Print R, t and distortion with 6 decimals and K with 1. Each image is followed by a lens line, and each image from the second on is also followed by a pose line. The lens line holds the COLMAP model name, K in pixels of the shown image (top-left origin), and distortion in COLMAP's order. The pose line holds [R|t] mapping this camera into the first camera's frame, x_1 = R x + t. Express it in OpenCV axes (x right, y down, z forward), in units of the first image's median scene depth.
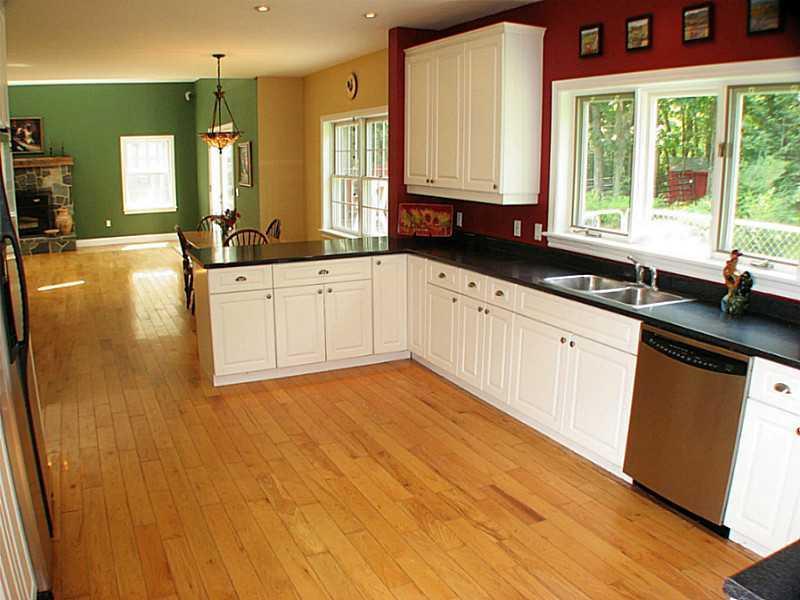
lens RADIAL K [[658.2, 0, 371.6], [0, 658.2, 301.9], [0, 0, 1]] dist [-0.271099, 0.124873]
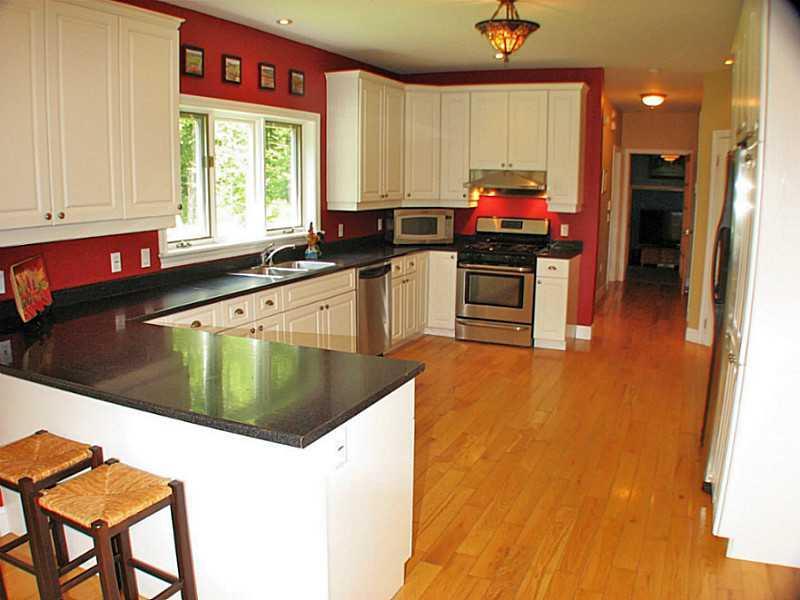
lens RADIAL K [[658.2, 0, 371.6], [0, 658.2, 301.9], [0, 0, 1]] dist [-0.271099, 0.124873]
pose [[-0.618623, -0.156212, 0.770002, -0.761172], [0.157738, 0.935389, 0.316491, -0.345390], [-0.769691, 0.317248, -0.554012, 1.562522]]
